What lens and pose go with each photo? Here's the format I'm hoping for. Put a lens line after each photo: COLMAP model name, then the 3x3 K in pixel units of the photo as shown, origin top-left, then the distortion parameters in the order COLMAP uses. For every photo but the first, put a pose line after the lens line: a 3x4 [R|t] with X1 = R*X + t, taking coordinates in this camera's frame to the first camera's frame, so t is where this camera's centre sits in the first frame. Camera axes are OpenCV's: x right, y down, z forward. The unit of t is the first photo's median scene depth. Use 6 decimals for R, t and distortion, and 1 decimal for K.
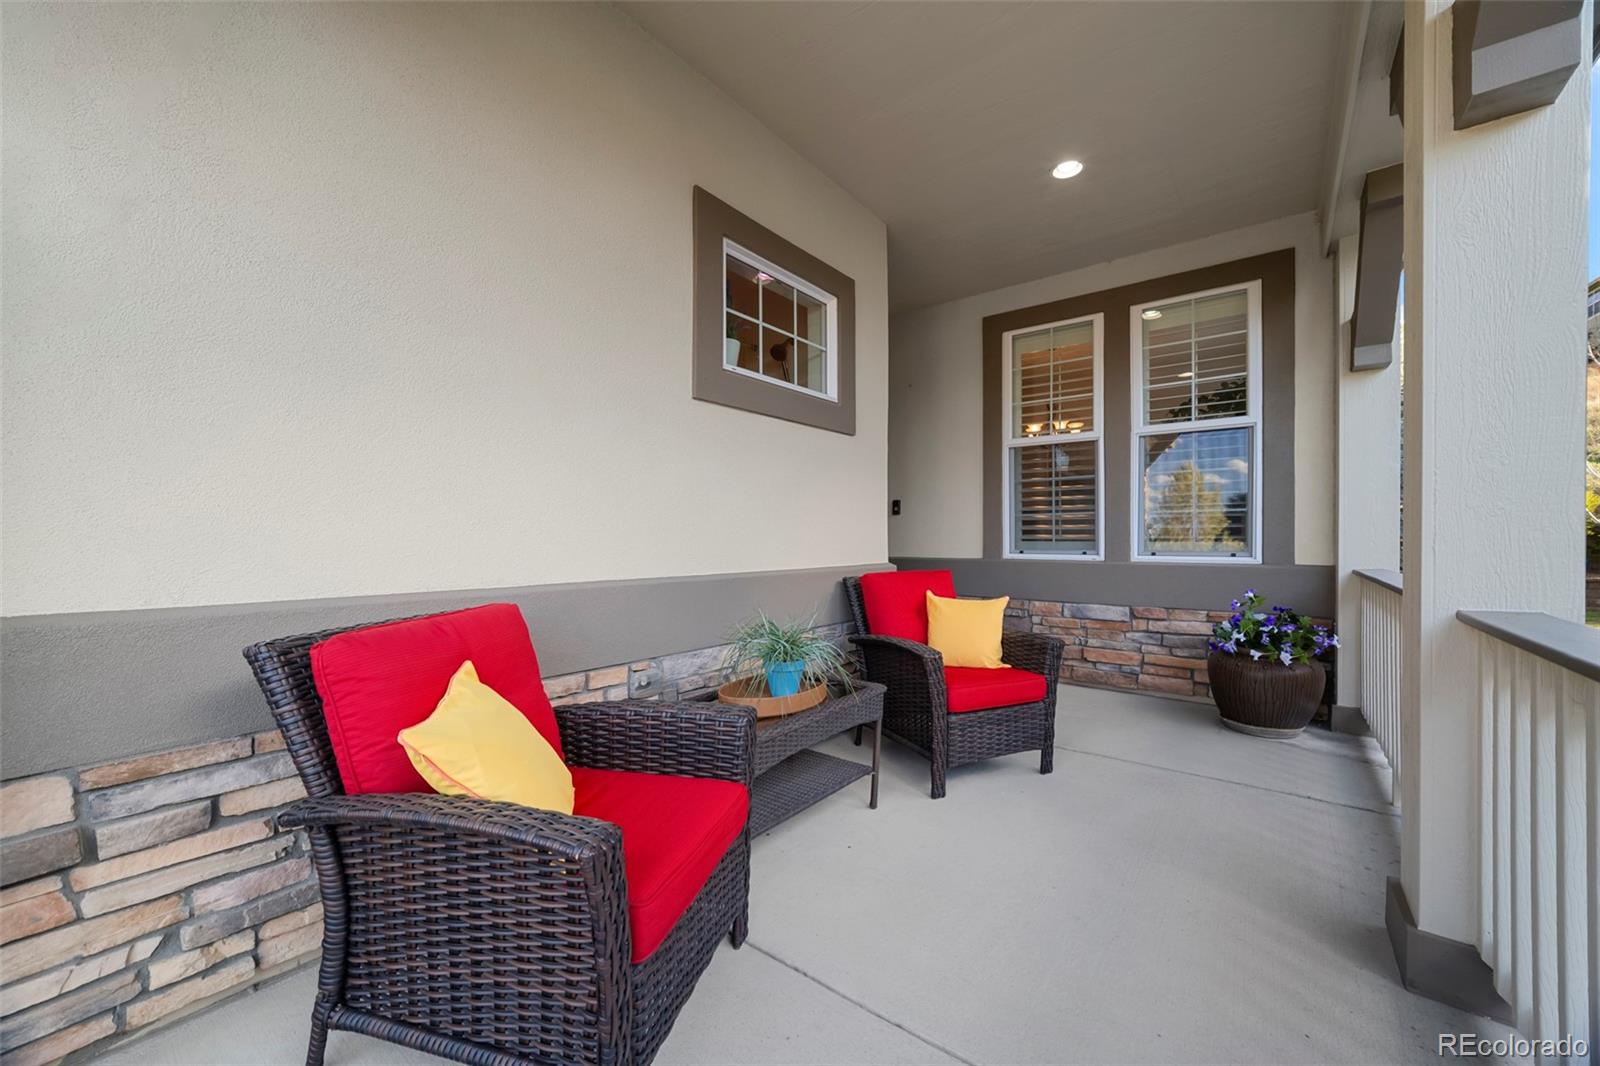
lens RADIAL K [[607.5, 0, 796.4], [0, 607.5, 537.7], [0, 0, 1]] dist [-0.013138, -0.000132]
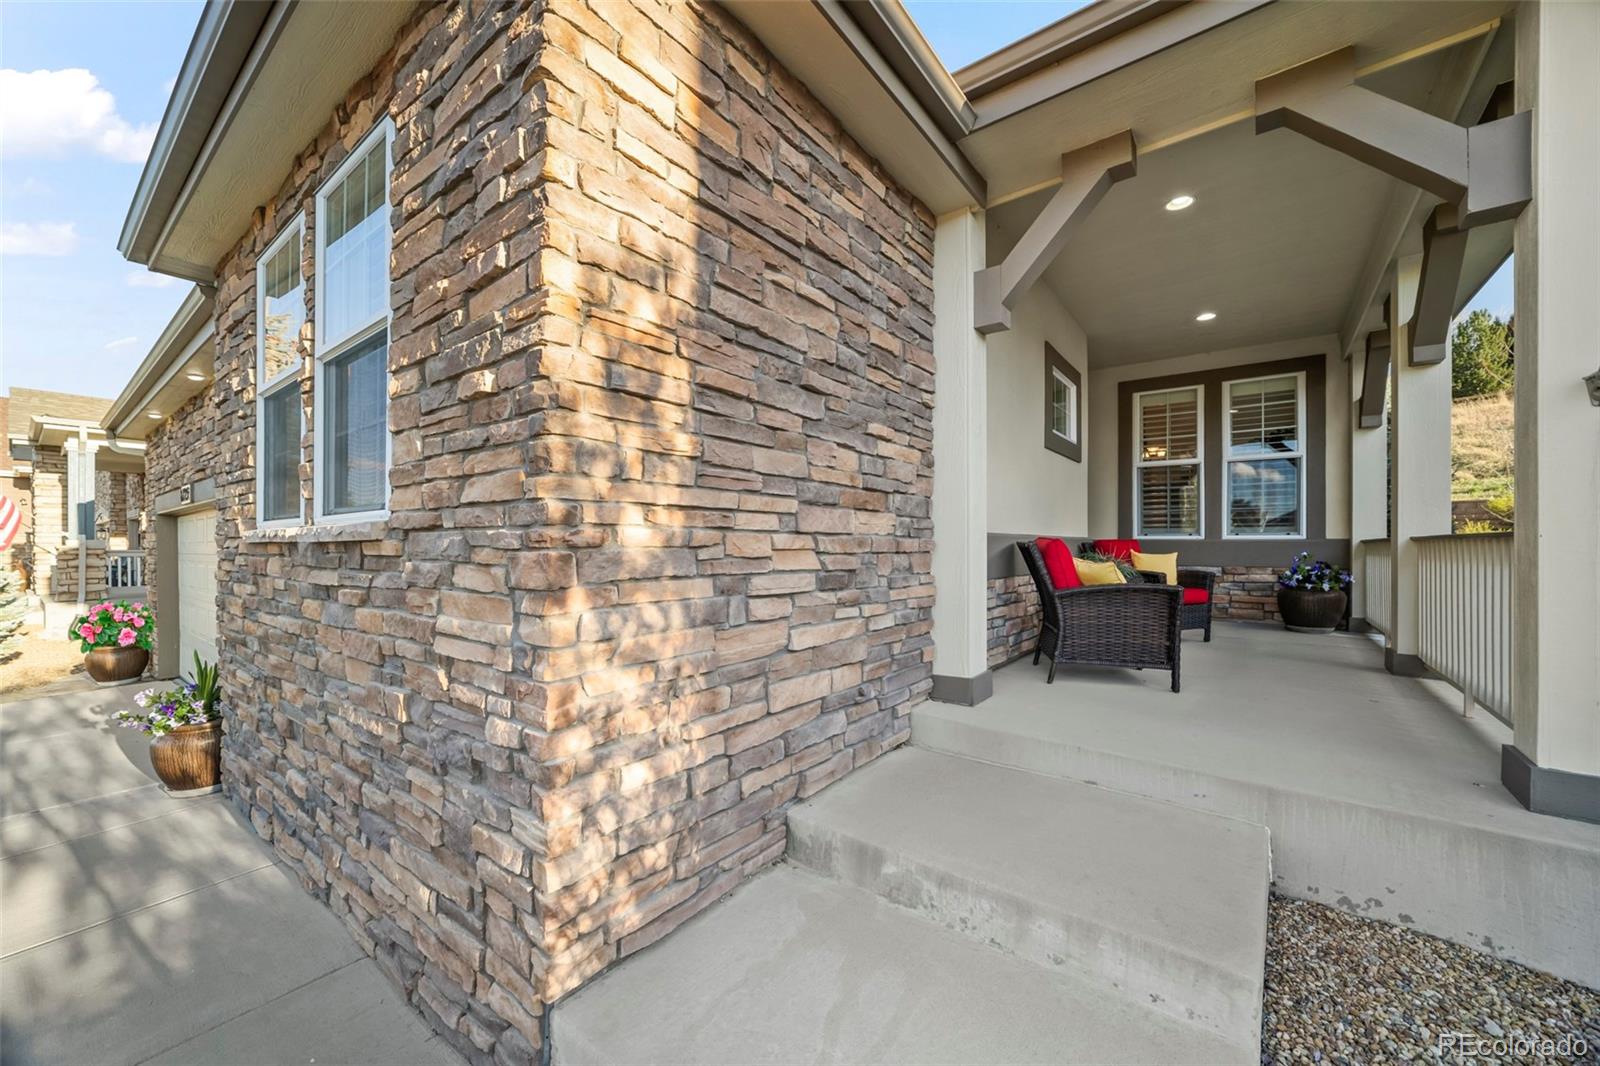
lens RADIAL K [[607.5, 0, 798.9], [0, 607.5, 538.7], [0, 0, 1]] dist [-0.013138, -0.000132]
pose [[0.999843, 0.005571, 0.016838, -0.741747], [-0.005421, 0.999946, -0.008905, 0.071541], [-0.016887, 0.008812, 0.999819, -0.725381]]
